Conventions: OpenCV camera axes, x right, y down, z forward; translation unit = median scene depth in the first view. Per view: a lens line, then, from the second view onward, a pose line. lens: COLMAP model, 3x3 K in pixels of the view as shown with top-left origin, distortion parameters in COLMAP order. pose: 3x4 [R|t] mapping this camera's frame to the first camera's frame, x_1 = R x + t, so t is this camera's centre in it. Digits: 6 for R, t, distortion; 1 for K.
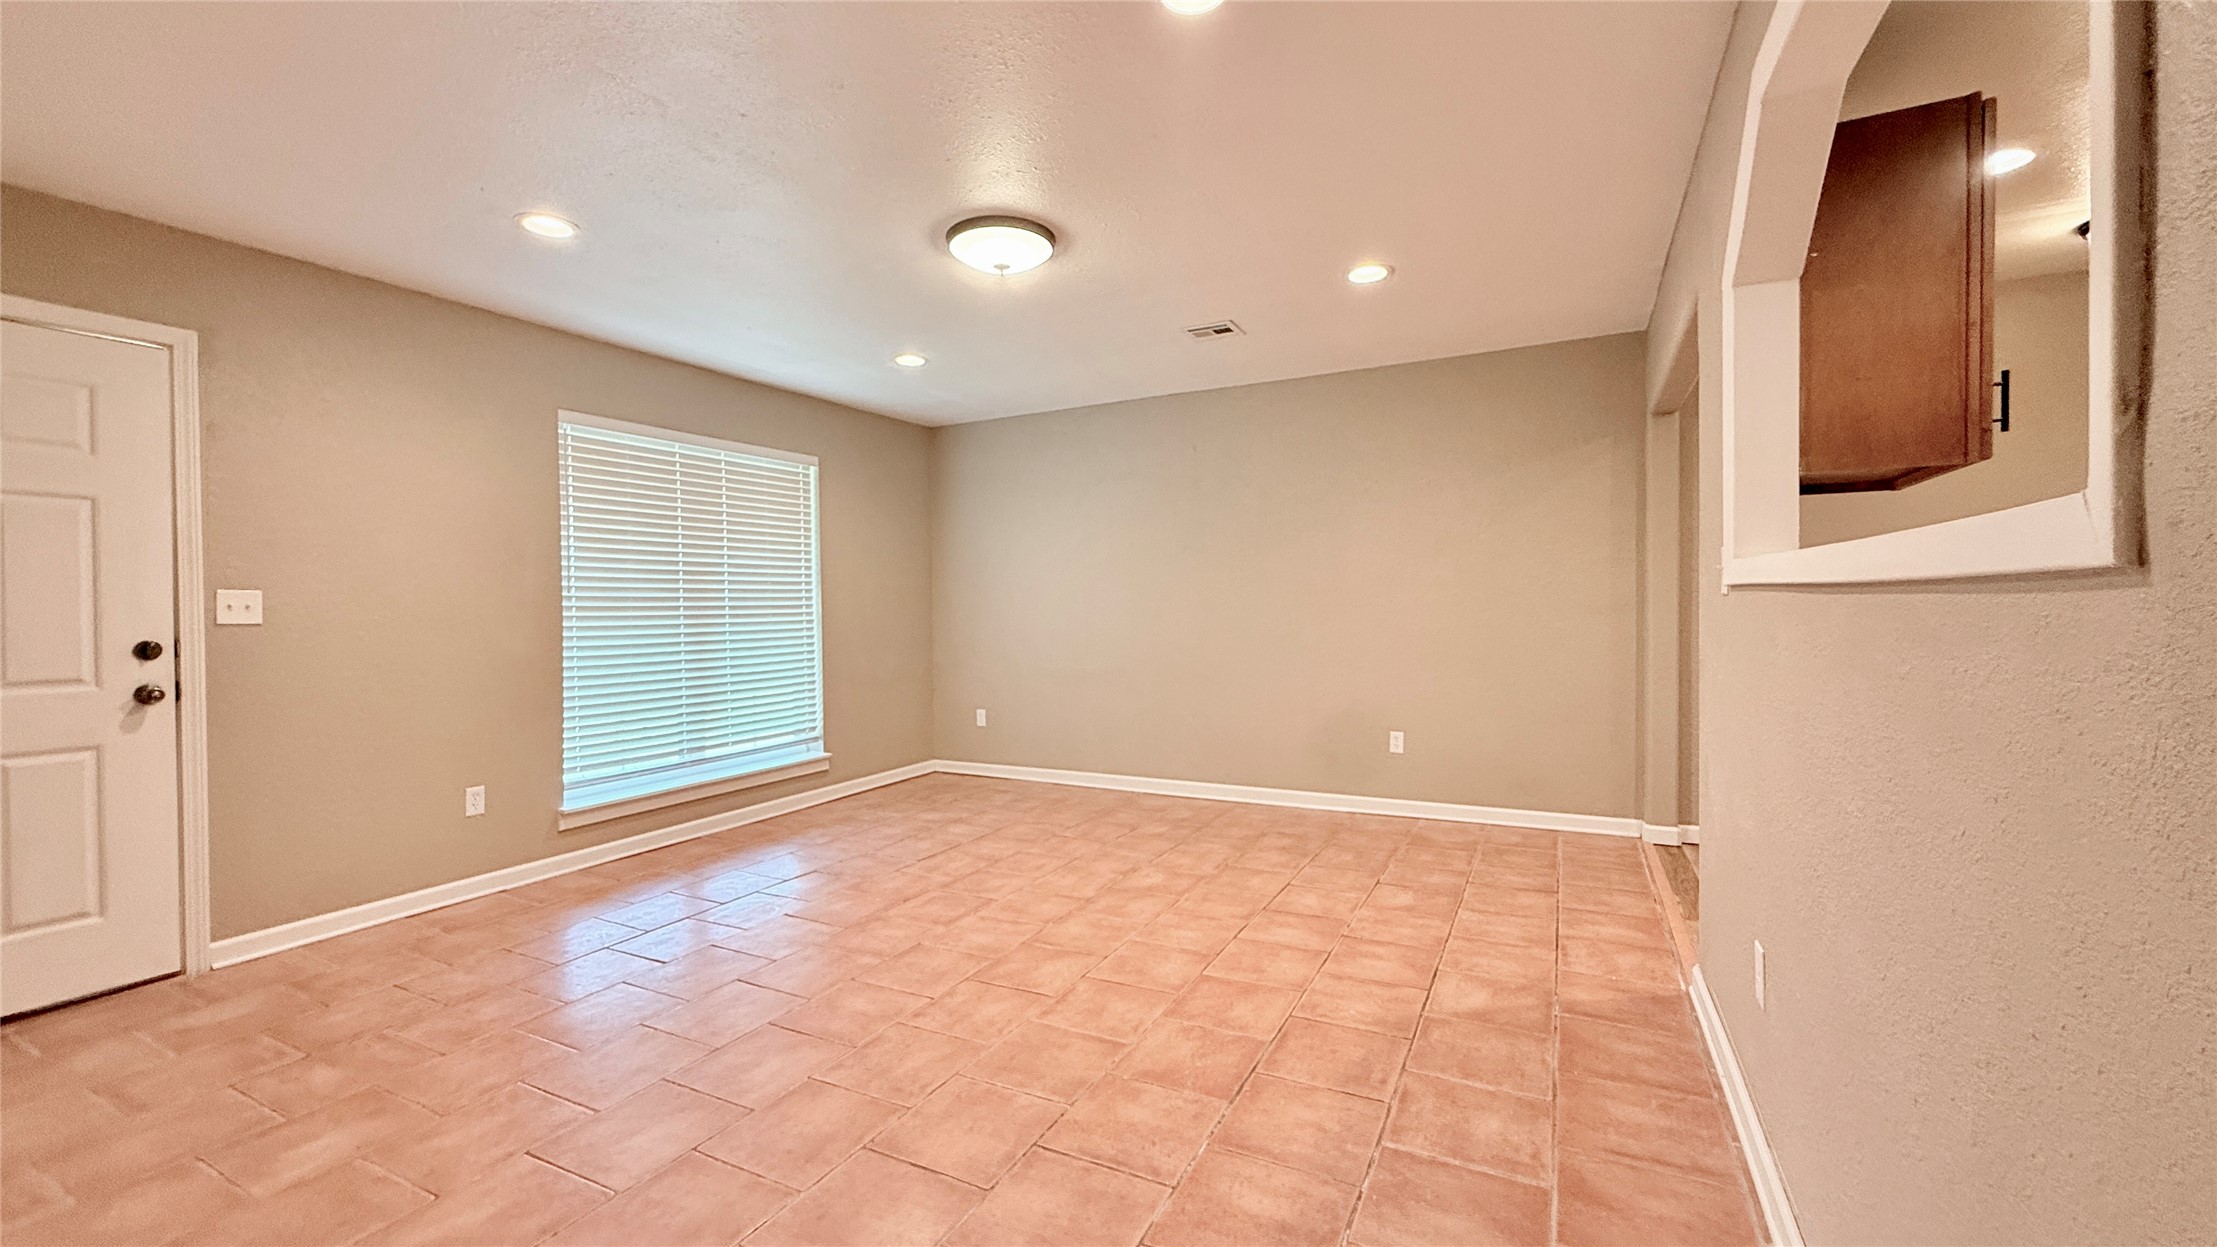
lens RADIAL K [[883.8, 0, 1100.2], [0, 883.8, 622.6], [0, 0, 1]] dist [0.000953, 0.000114]
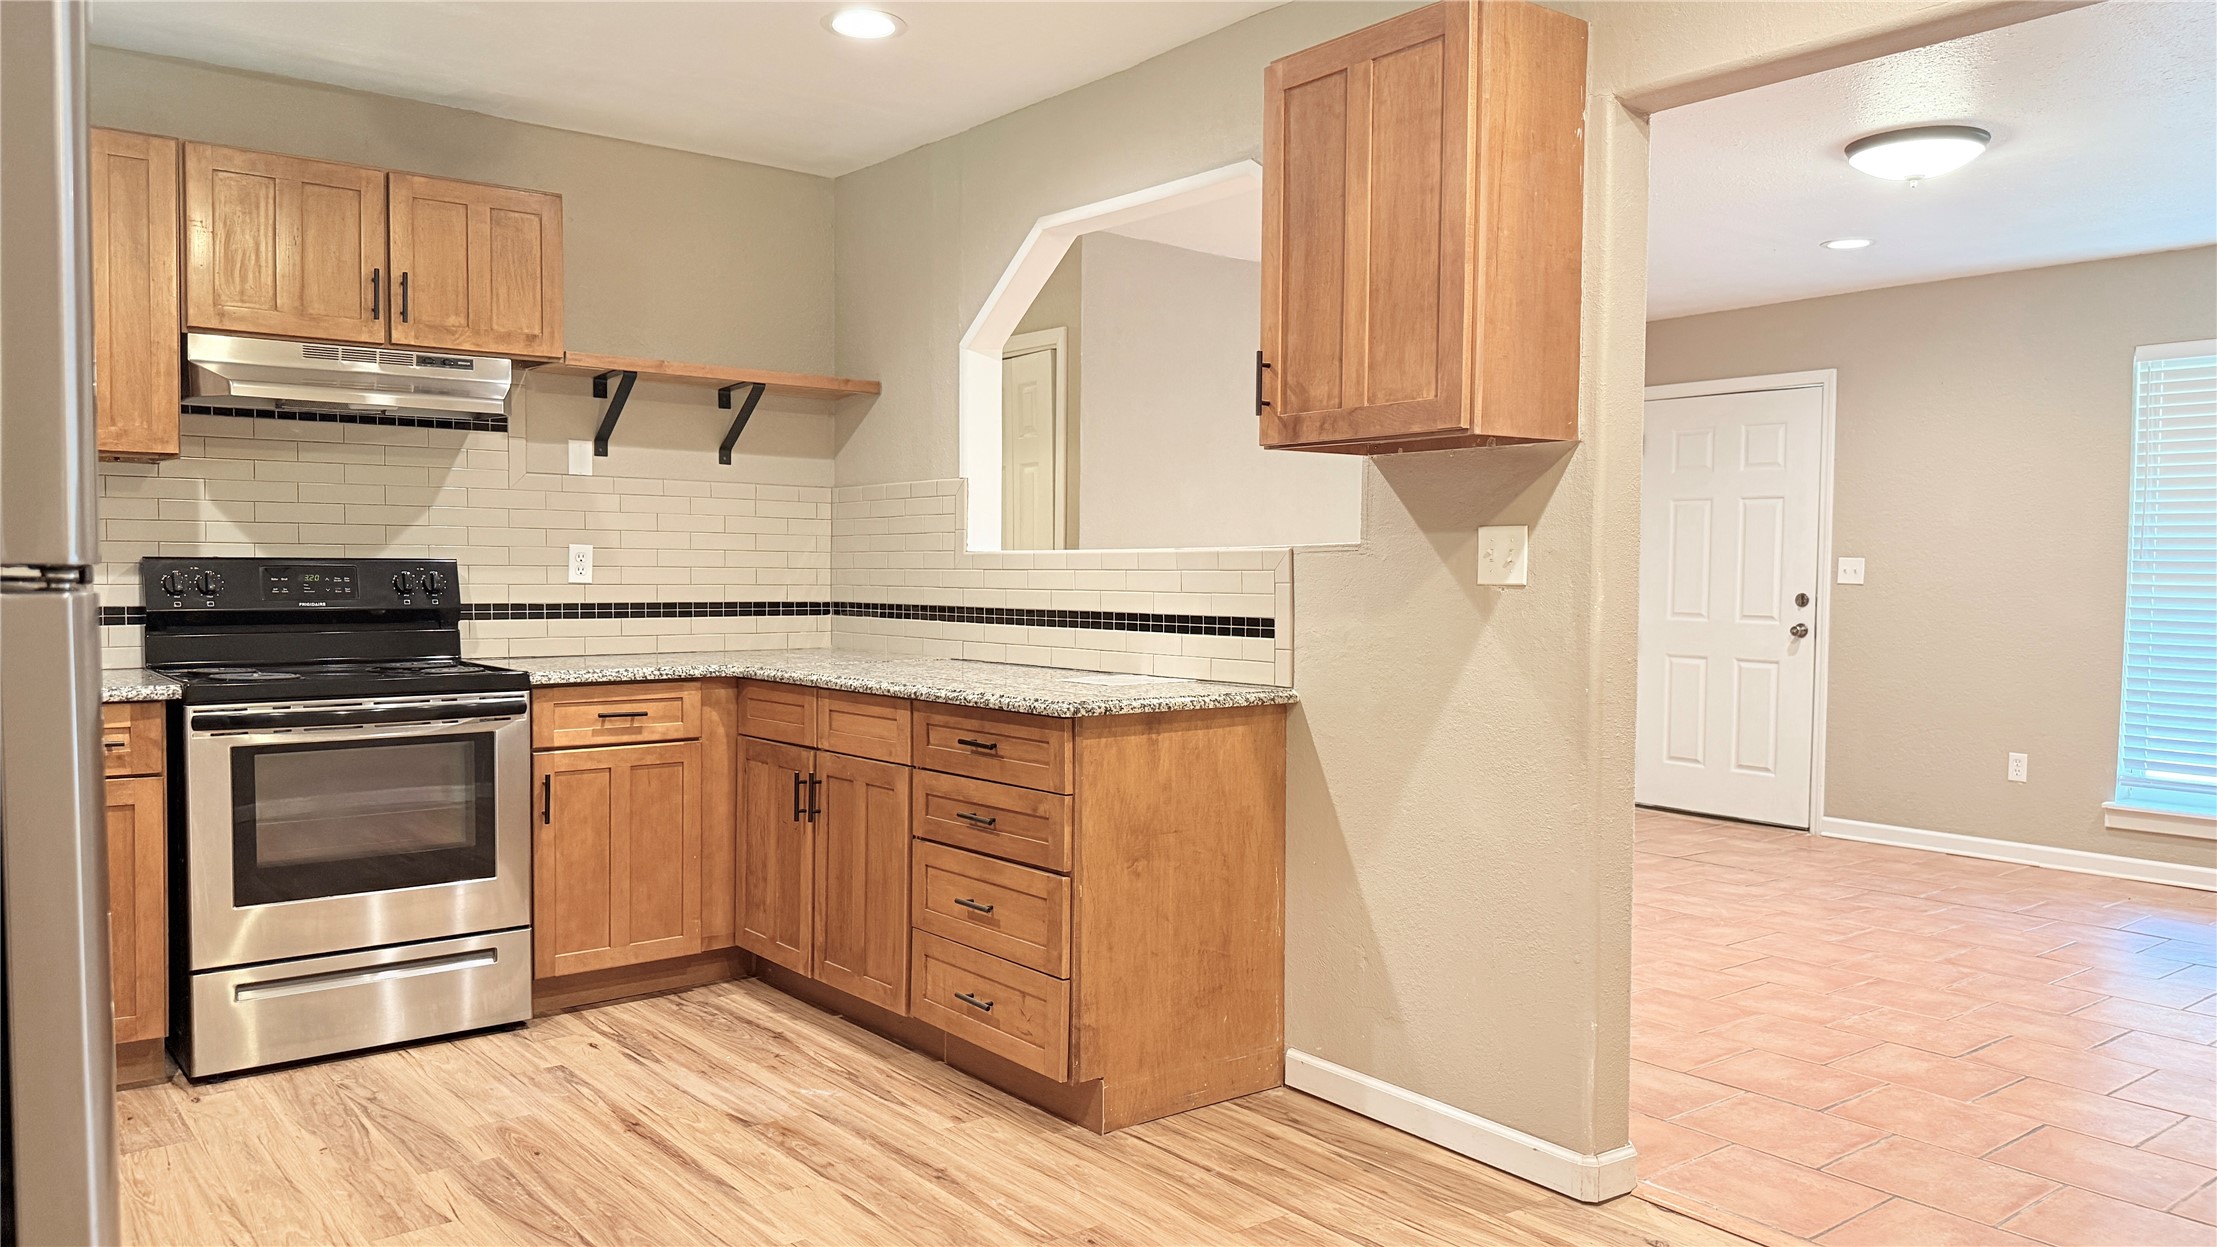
lens RADIAL K [[1543.4, 0, 1112.2], [0, 1543.4, 632.1], [0, 0, 1]] dist [0.147482, -0.264945]
pose [[-0.405756, 0.048991, -0.912668, 1.636501], [-0.017984, 0.997941, 0.061564, -0.051642], [0.913805, 0.041394, -0.404039, 0.957562]]
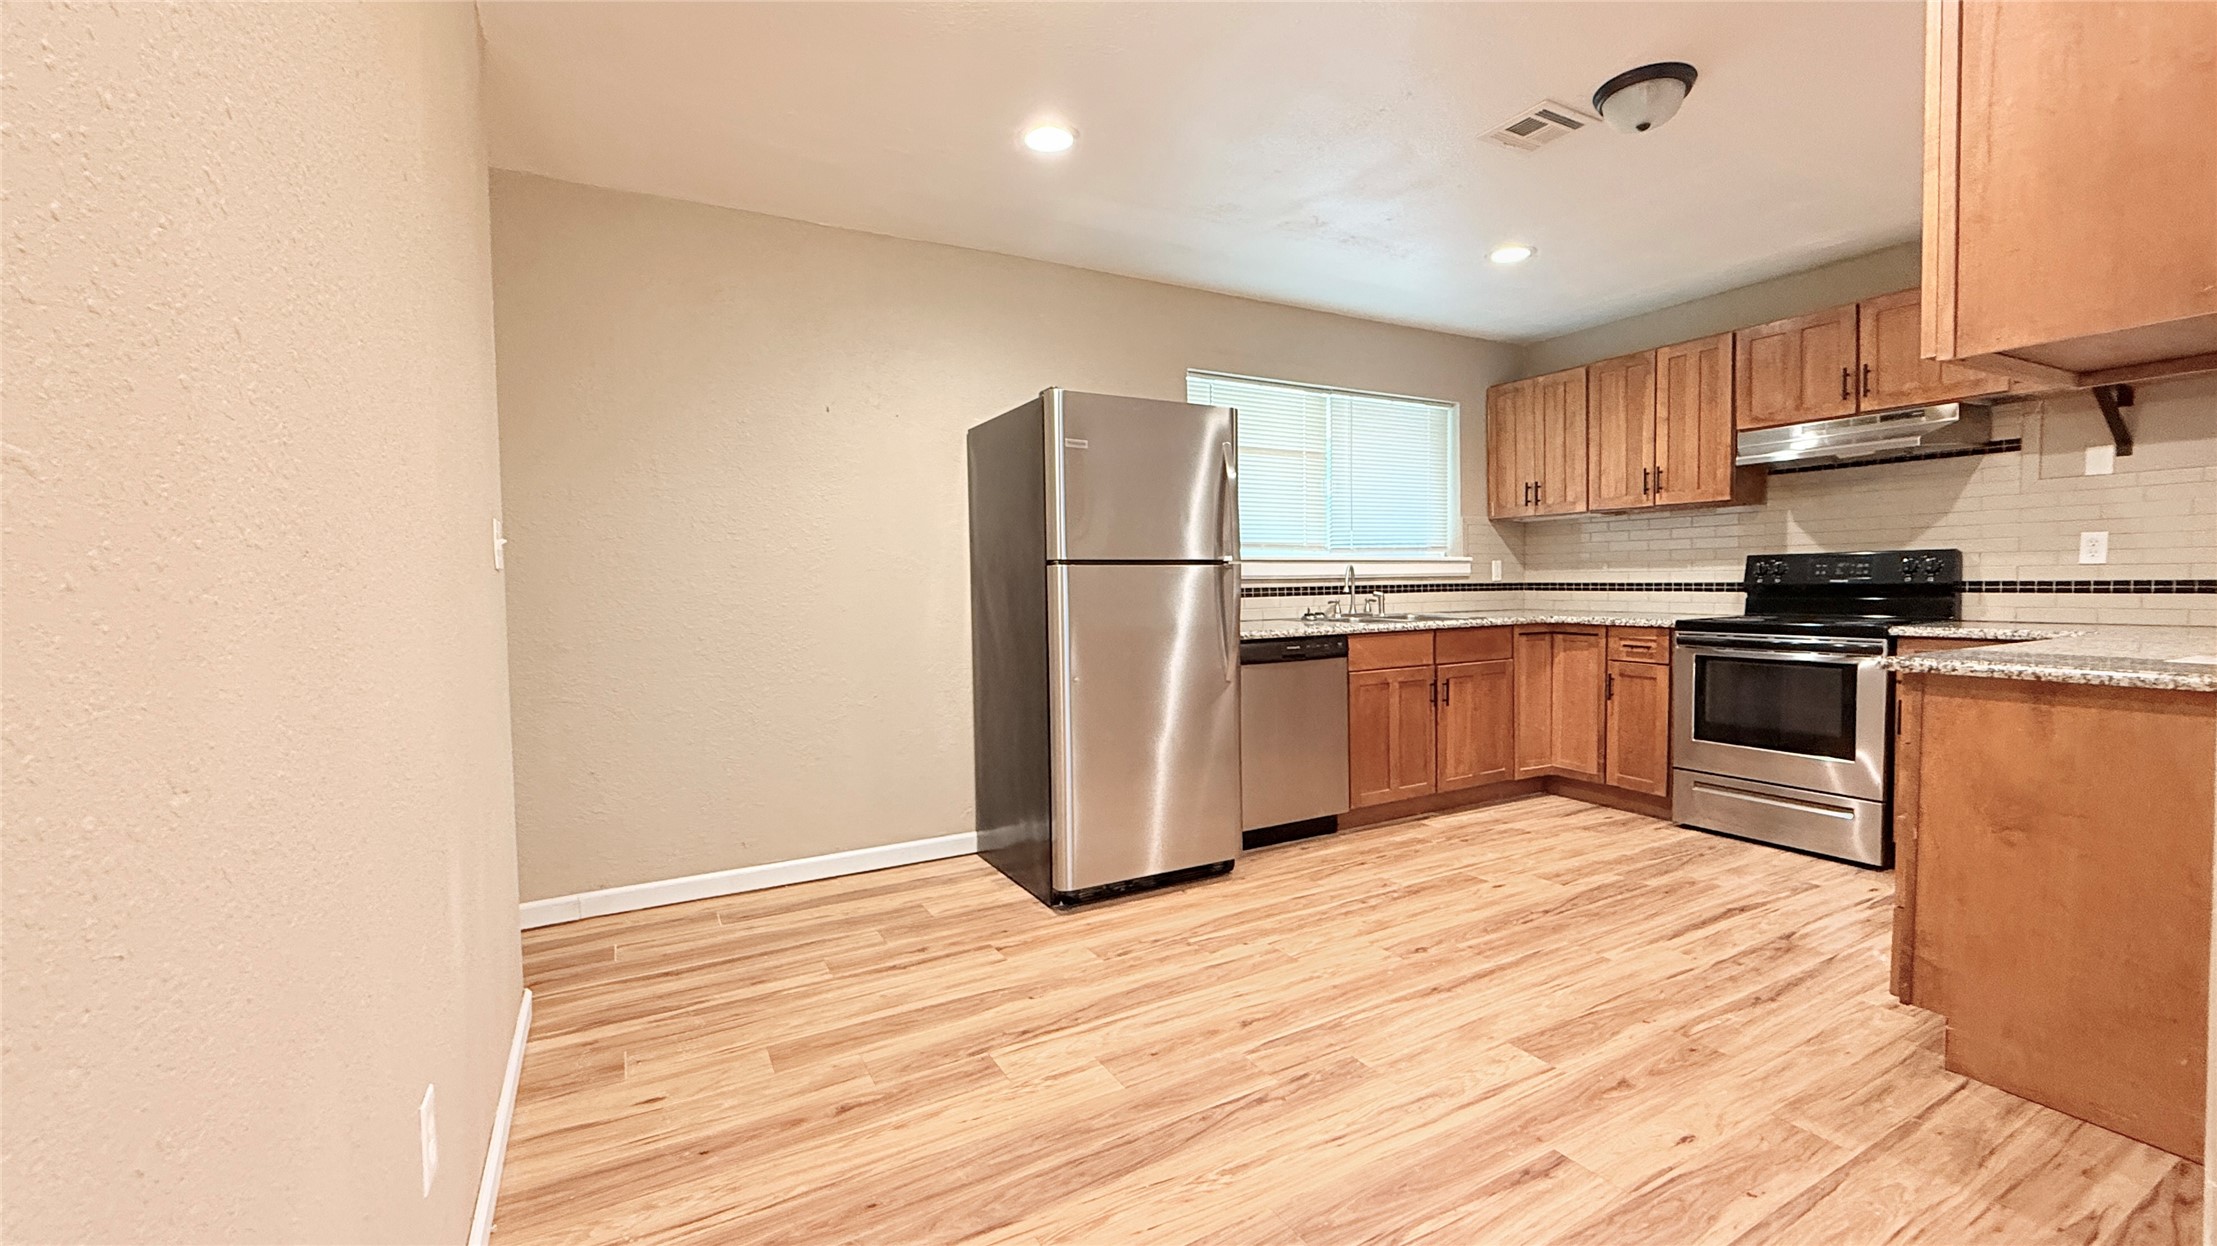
lens RADIAL K [[904.3, 0, 1126.2], [0, 904.3, 621.8], [0, 0, 1]] dist [-0.000062, -0.000439]
pose [[-0.838009, 0.001879, 0.545652, 0.796707], [0.035080, 0.998111, 0.050438, -0.020566], [-0.544527, 0.061409, -0.836492, 1.399864]]
